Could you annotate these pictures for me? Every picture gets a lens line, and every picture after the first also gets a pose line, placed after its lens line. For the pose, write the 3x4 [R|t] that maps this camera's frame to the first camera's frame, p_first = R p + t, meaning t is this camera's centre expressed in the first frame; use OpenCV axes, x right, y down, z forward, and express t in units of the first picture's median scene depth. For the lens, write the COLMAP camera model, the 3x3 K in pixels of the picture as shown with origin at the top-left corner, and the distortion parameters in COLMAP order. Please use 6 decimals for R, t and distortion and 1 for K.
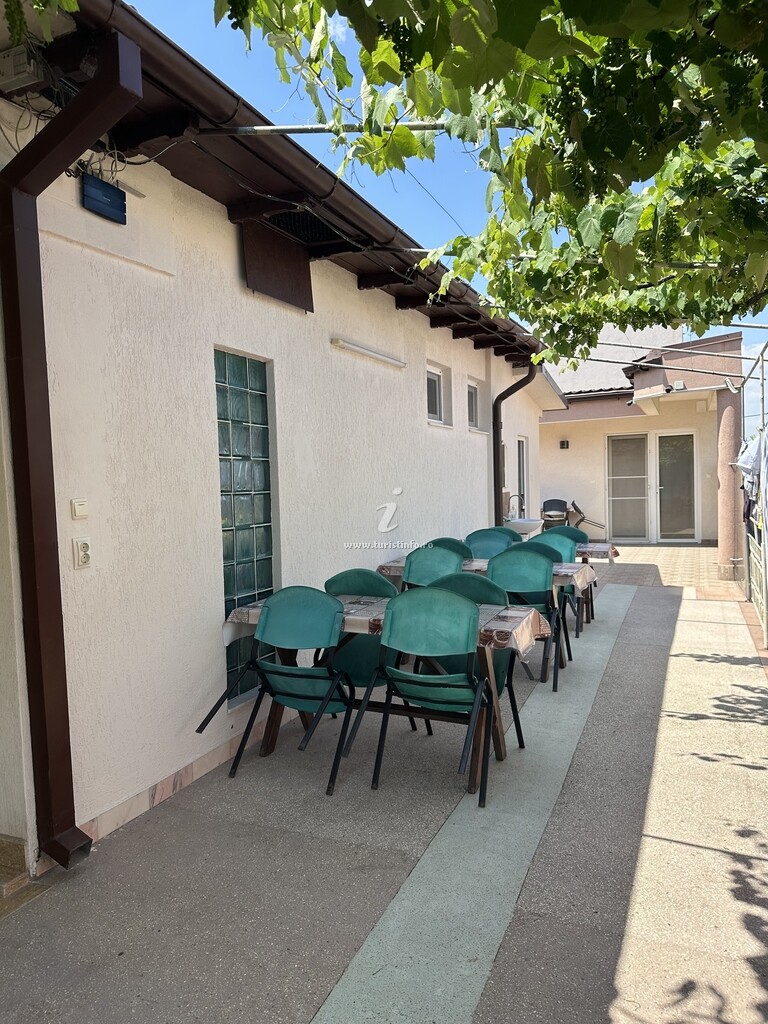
lens RADIAL K [[731.1, 0, 382.7], [0, 731.1, 529.5], [0, 0, 1]] dist [0.079568, -0.100404]
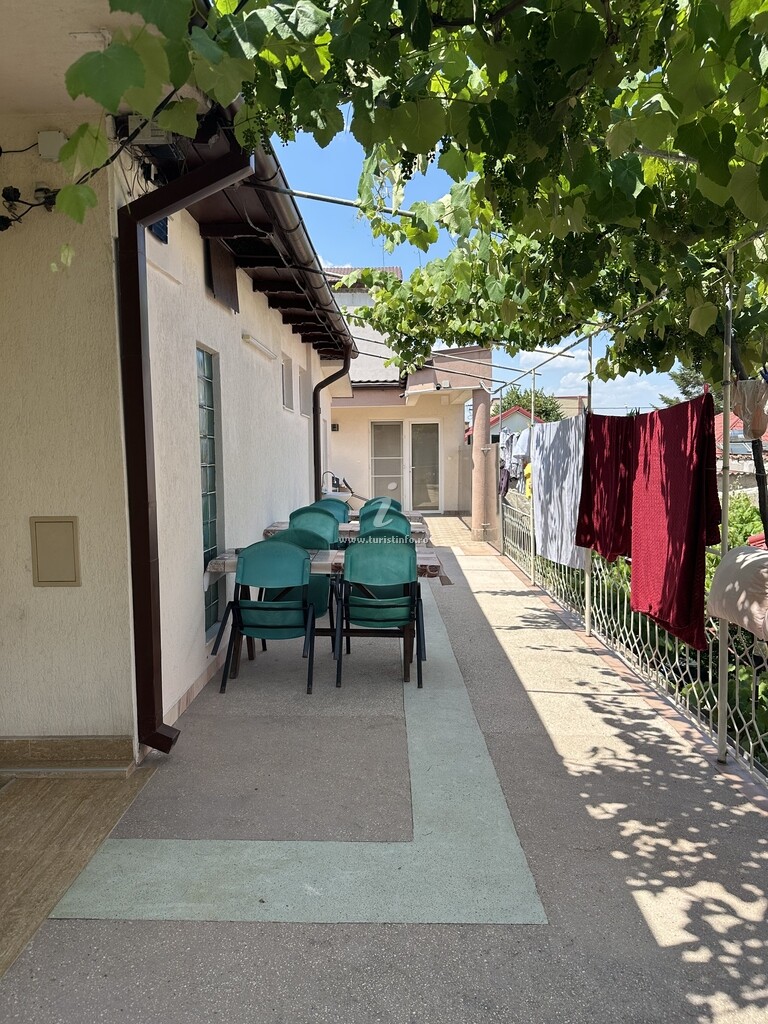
lens RADIAL K [[715.7, 0, 382.3], [0, 715.7, 534.2], [0, 0, 1]] dist [0.143317, -0.091986]
pose [[0.929705, -0.021550, 0.367675, -0.373274], [0.007470, 0.999185, 0.039673, 0.017653], [-0.368230, -0.034138, 0.929108, -0.220905]]
